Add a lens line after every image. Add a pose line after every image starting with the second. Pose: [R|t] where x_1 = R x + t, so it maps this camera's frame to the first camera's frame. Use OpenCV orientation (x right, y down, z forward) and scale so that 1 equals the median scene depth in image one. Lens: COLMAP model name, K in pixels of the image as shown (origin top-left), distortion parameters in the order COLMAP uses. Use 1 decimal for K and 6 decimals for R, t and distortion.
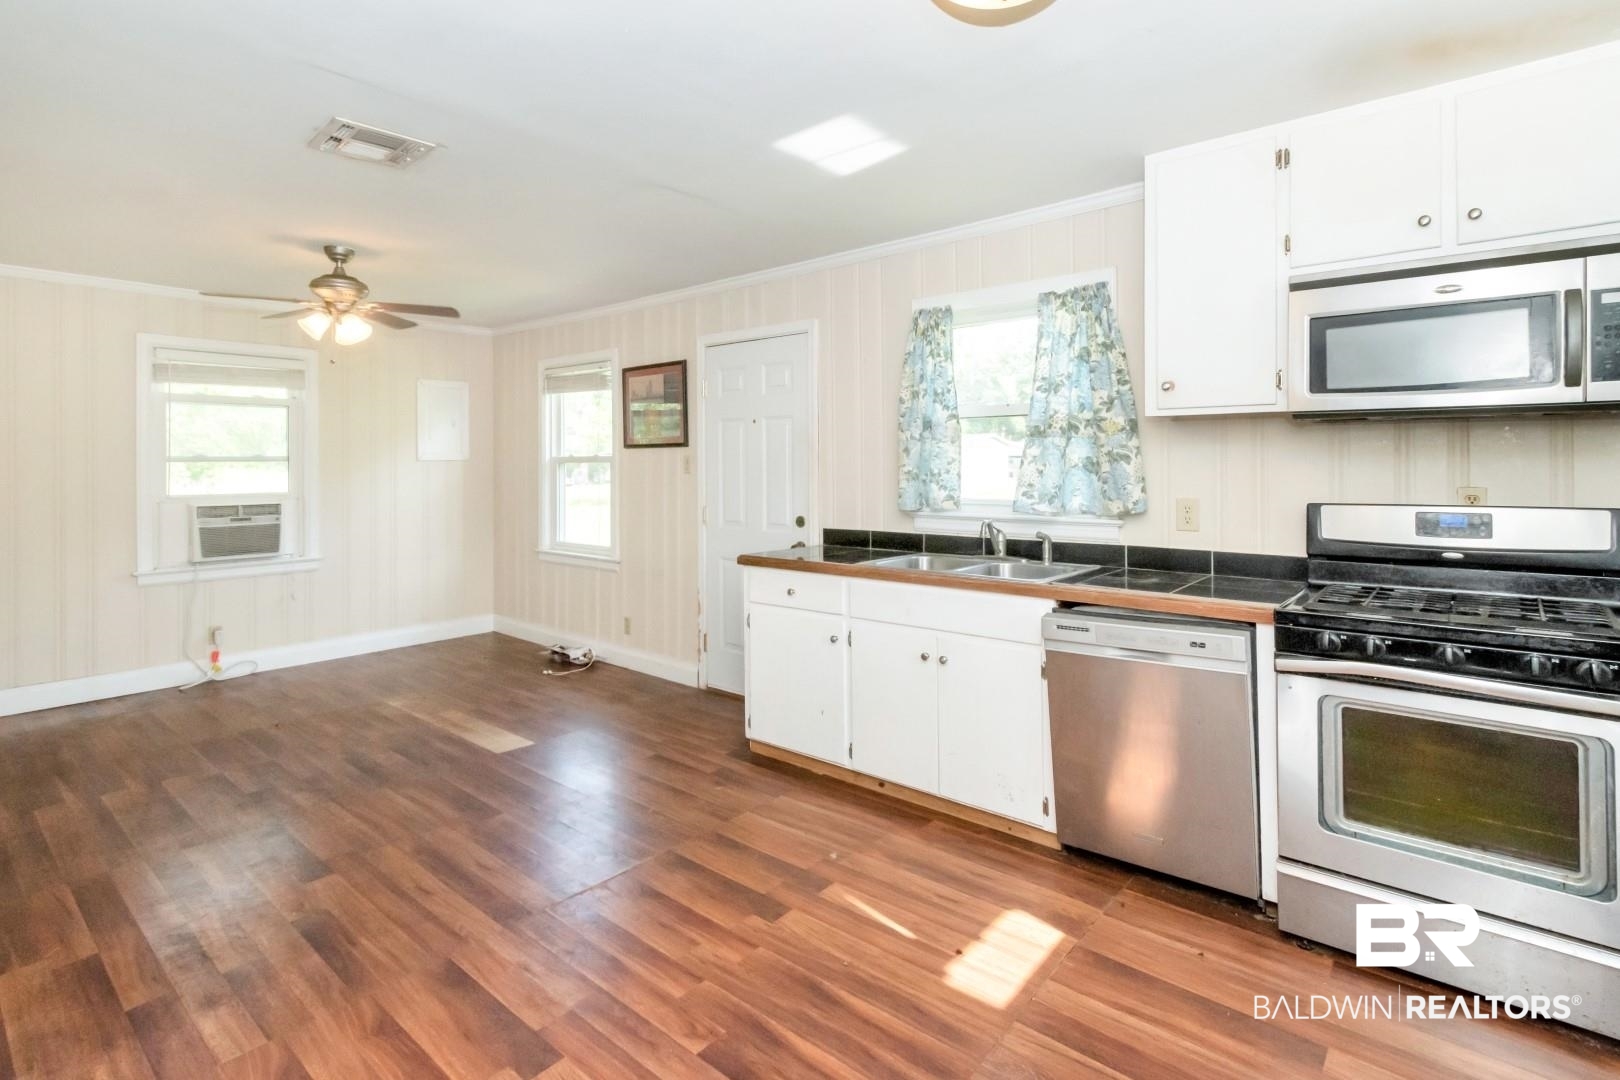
lens RADIAL K [[775.4, 0, 806.9], [0, 775.4, 469.8], [0, 0, 1]] dist [-0.002059, 0.000005]
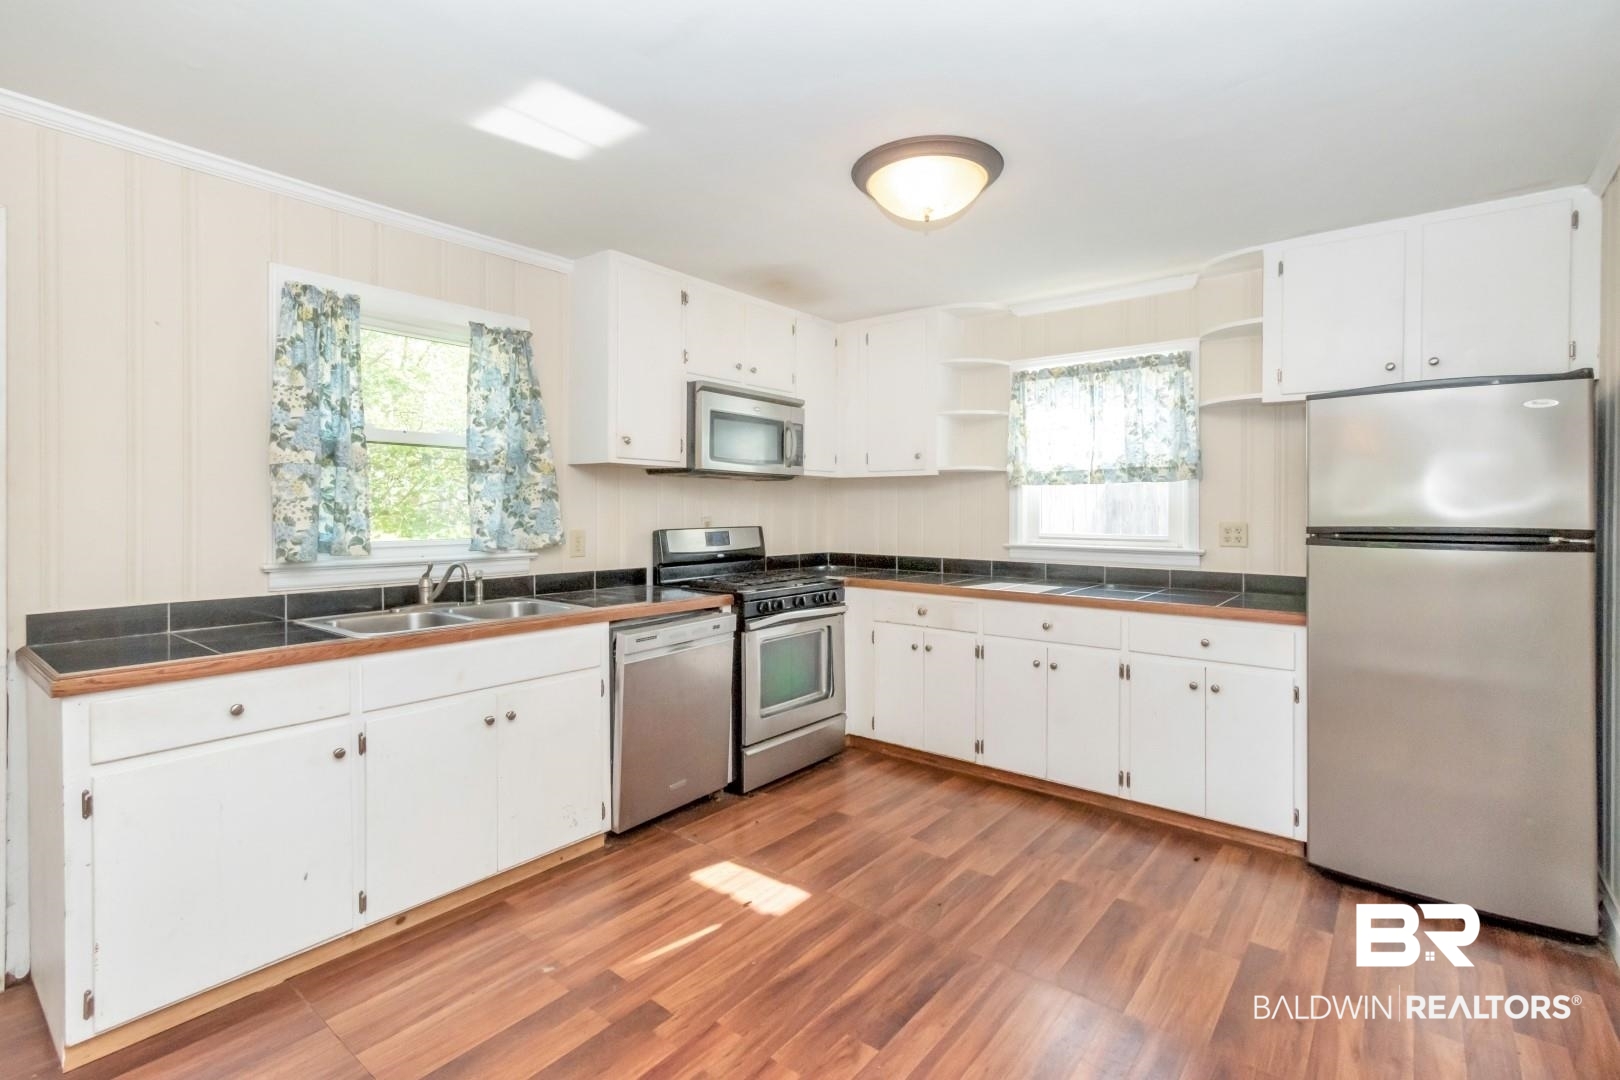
lens RADIAL K [[749.3, 0, 810.0], [0, 749.3, 511.5], [0, 0, 1]] dist [0.003426, 0.001027]
pose [[-0.023596, 0.000355, 0.999722, -0.592198], [0.001866, 0.999998, -0.000311, 0.007348], [-0.999720, 0.001858, -0.023596, 0.564982]]
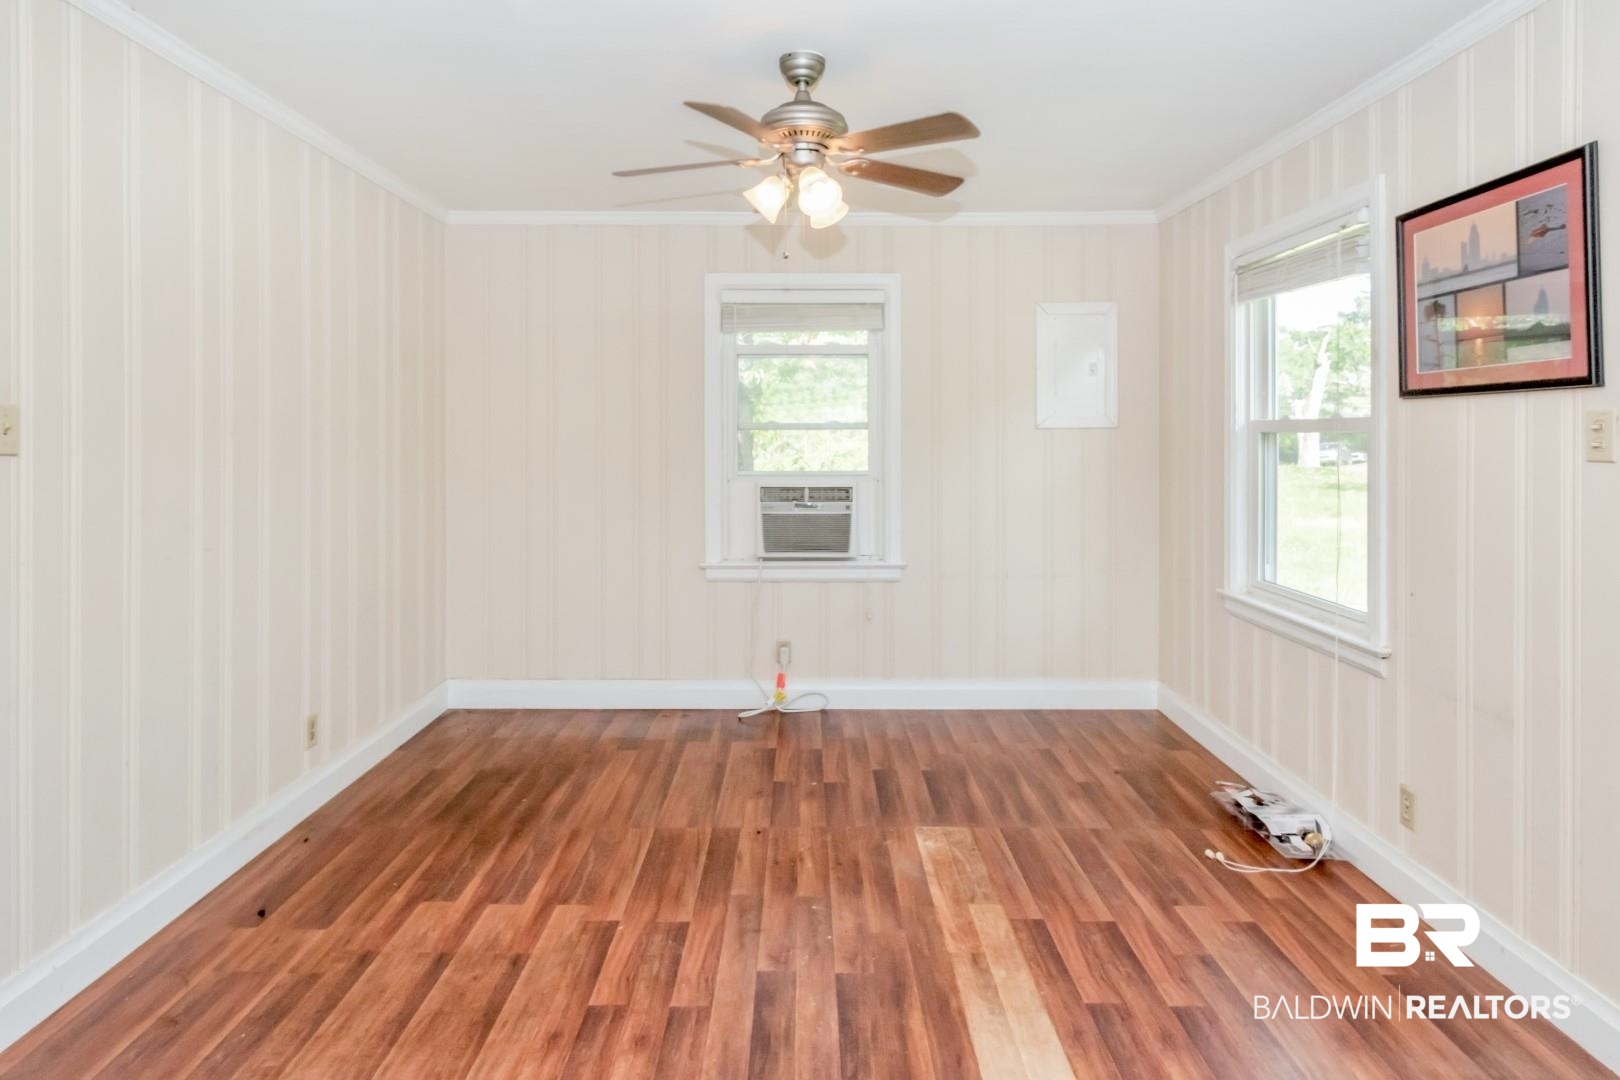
lens RADIAL K [[859.3, 0, 813.3], [0, 859.3, 436.1], [0, 0, 1]] dist [-0.001250, -0.000409]
pose [[0.645725, 0.004899, -0.763554, -0.119633], [-0.008587, 0.999963, -0.000846, -0.004730], [0.763521, 0.007103, 0.645744, 0.648406]]
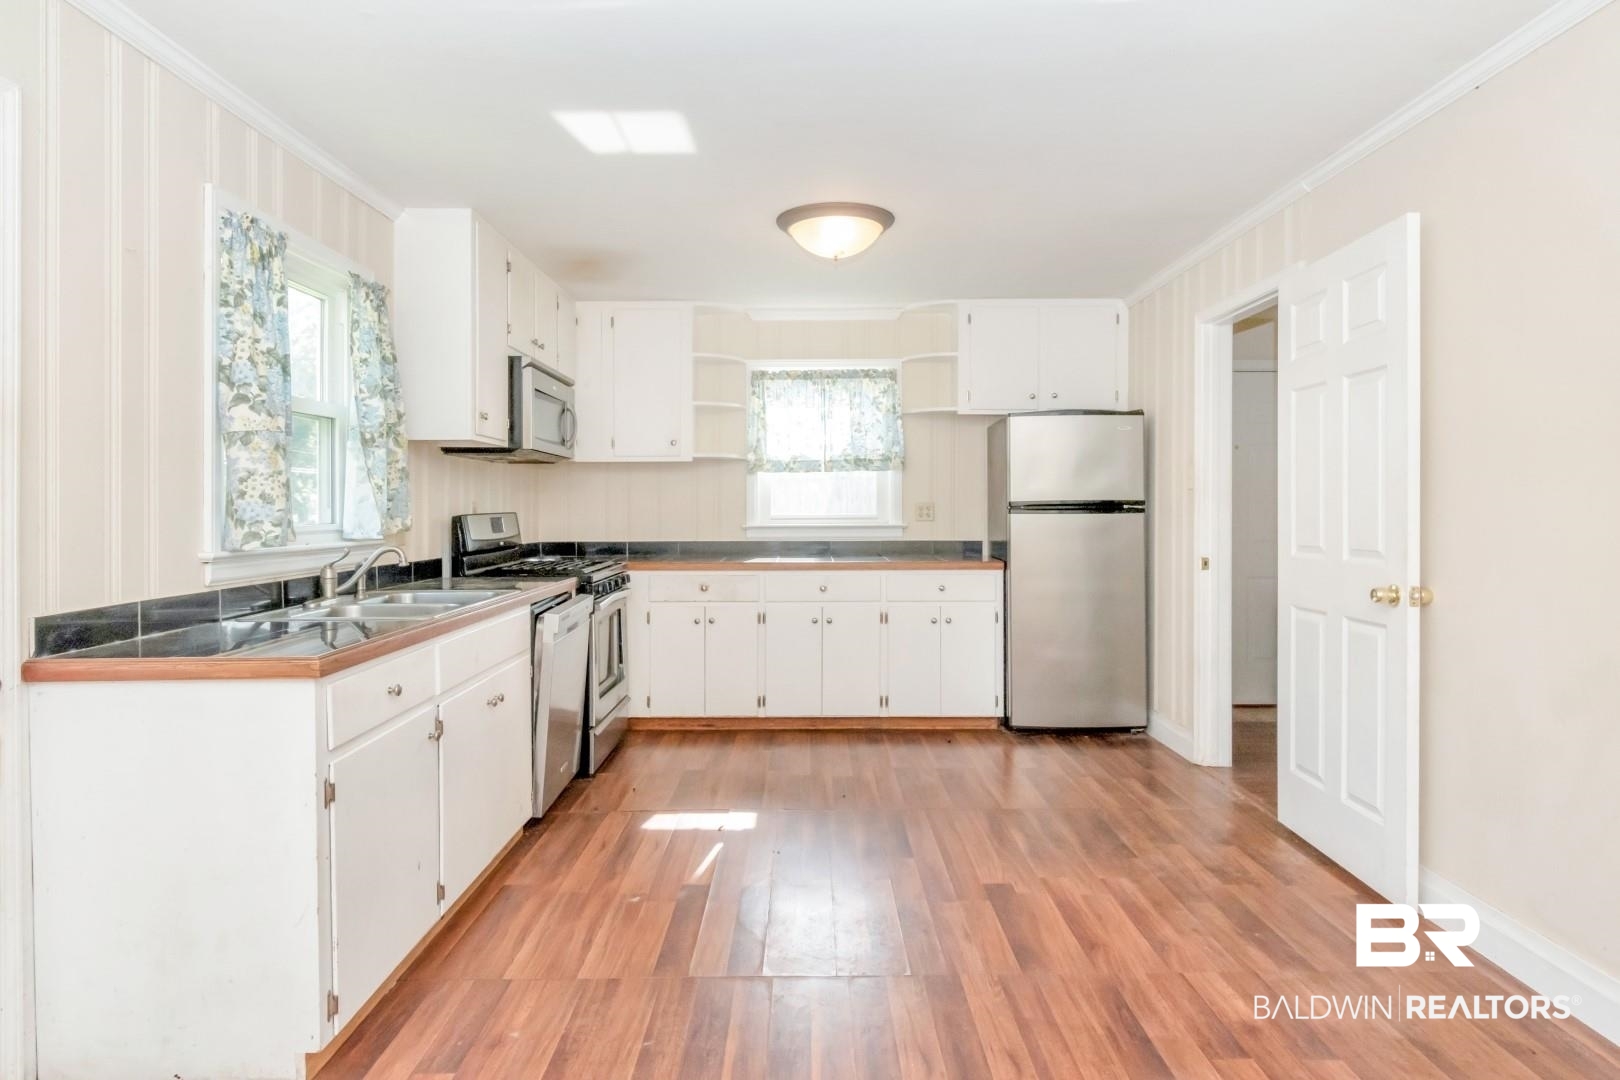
lens RADIAL K [[910.9, 0, 804.8], [0, 910.9, 514.8], [0, 0, 1]] dist [0.000940, -0.000096]
pose [[-0.637193, -0.000187, 0.770704, -0.708315], [0.012196, 0.999872, 0.010327, 0.025706], [-0.770607, 0.015980, -0.637110, 1.168632]]
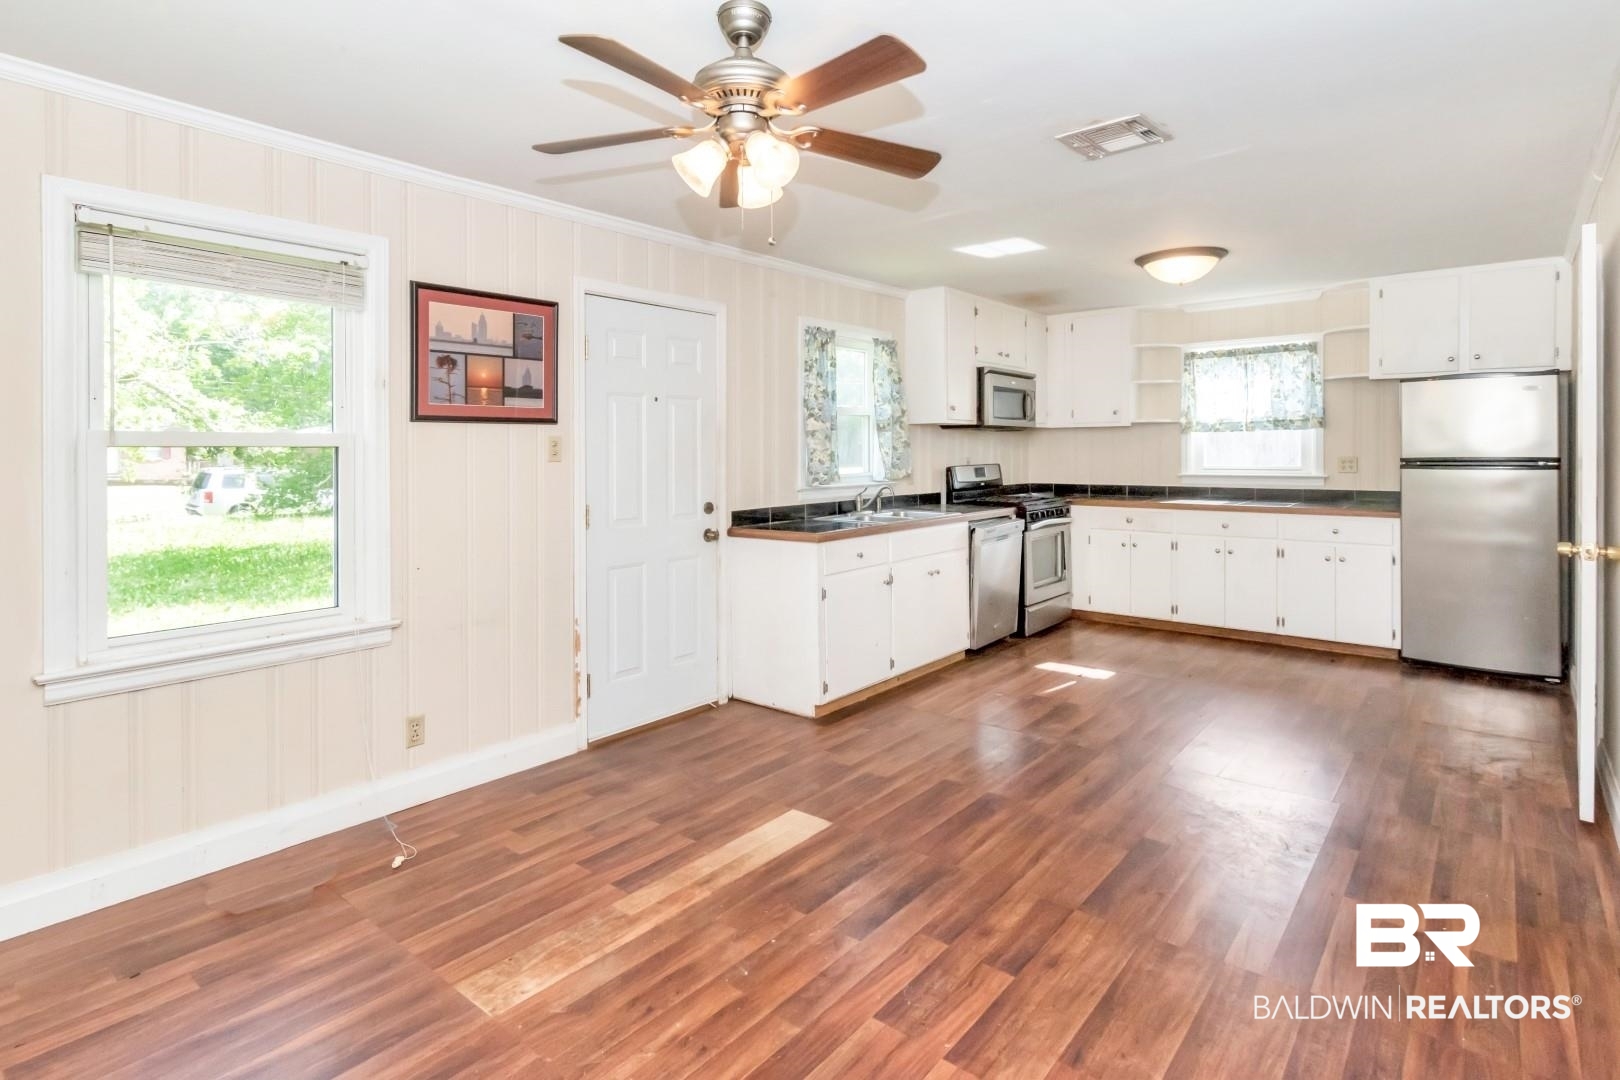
lens RADIAL K [[813.8, 0, 814.2], [0, 813.8, 460.5], [0, 0, 1]] dist [0.001781, -0.000144]
pose [[0.000428, -0.008977, 0.999960, -1.239989], [0.014770, 0.999851, 0.008970, 0.000428], [-0.999891, 0.014766, 0.000560, 1.047557]]
